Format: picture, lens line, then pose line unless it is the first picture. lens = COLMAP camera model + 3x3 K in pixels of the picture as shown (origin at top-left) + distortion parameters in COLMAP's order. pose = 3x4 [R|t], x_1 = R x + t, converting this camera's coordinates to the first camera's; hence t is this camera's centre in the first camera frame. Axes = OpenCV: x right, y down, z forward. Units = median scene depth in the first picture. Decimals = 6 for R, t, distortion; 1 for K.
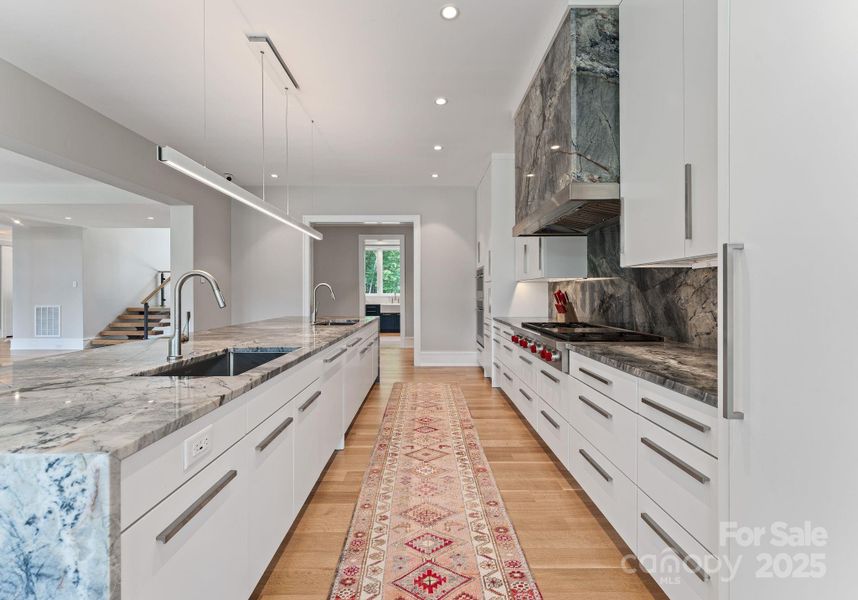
lens RADIAL K [[372.7, 0, 429.0], [0, 372.7, 300.0], [0, 0, 1]] dist [-0.001123, -0.000059]
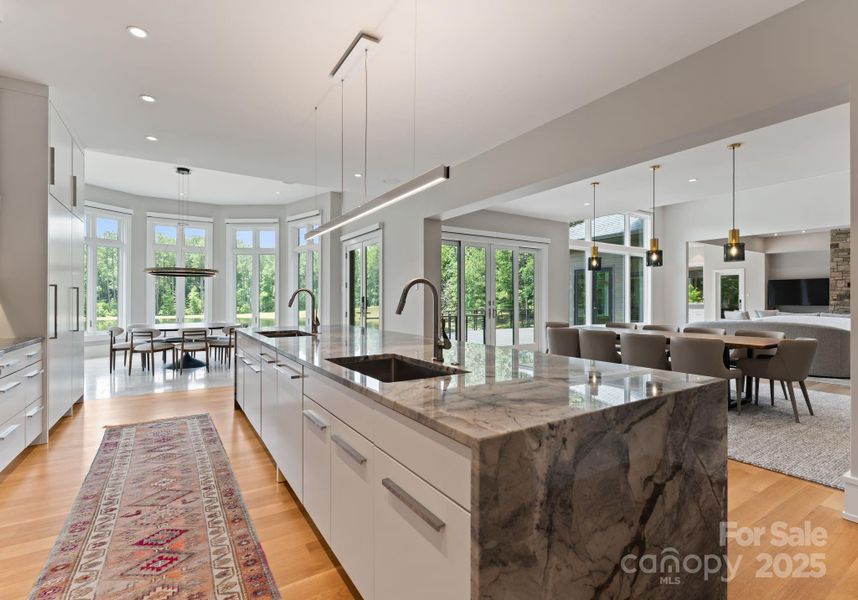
lens RADIAL K [[391.4, 0, 429.0], [0, 391.4, 300.0], [0, 0, 1]] dist [-0.003041, -0.000430]
pose [[-0.841619, -0.009704, -0.539985, -0.031350], [-0.015364, 0.999864, 0.005979, -0.032776], [0.539853, 0.013328, -0.841654, 1.978274]]
